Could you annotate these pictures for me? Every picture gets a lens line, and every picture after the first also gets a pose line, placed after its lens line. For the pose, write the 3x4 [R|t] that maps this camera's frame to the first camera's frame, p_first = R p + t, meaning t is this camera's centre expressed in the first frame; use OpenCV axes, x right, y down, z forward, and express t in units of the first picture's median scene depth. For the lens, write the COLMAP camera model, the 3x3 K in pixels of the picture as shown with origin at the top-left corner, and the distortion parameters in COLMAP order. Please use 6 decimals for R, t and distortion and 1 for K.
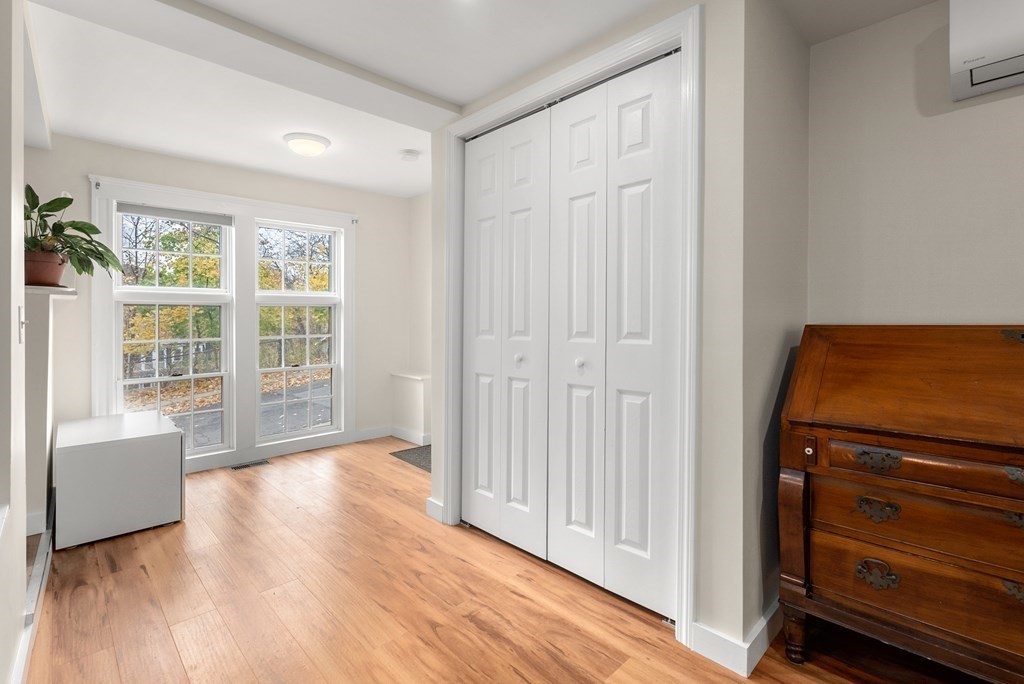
lens RADIAL K [[487.9, 0, 504.5], [0, 487.9, 337.3], [0, 0, 1]] dist [-0.004159, 0.002665]
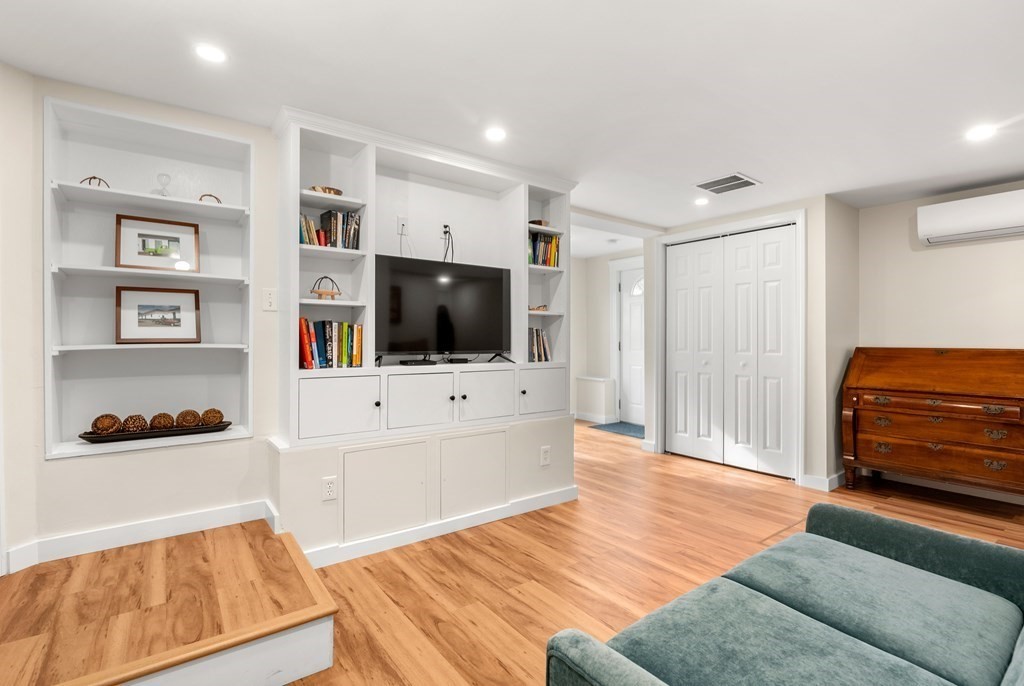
lens RADIAL K [[487.9, 0, 520.6], [0, 487.9, 339.6], [0, 0, 1]] dist [-0.004159, 0.002665]
pose [[0.993315, 0.009371, -0.115057, -0.695980], [-0.013359, 0.999335, -0.033942, 0.038429], [0.114663, 0.035252, 0.992779, -1.488724]]
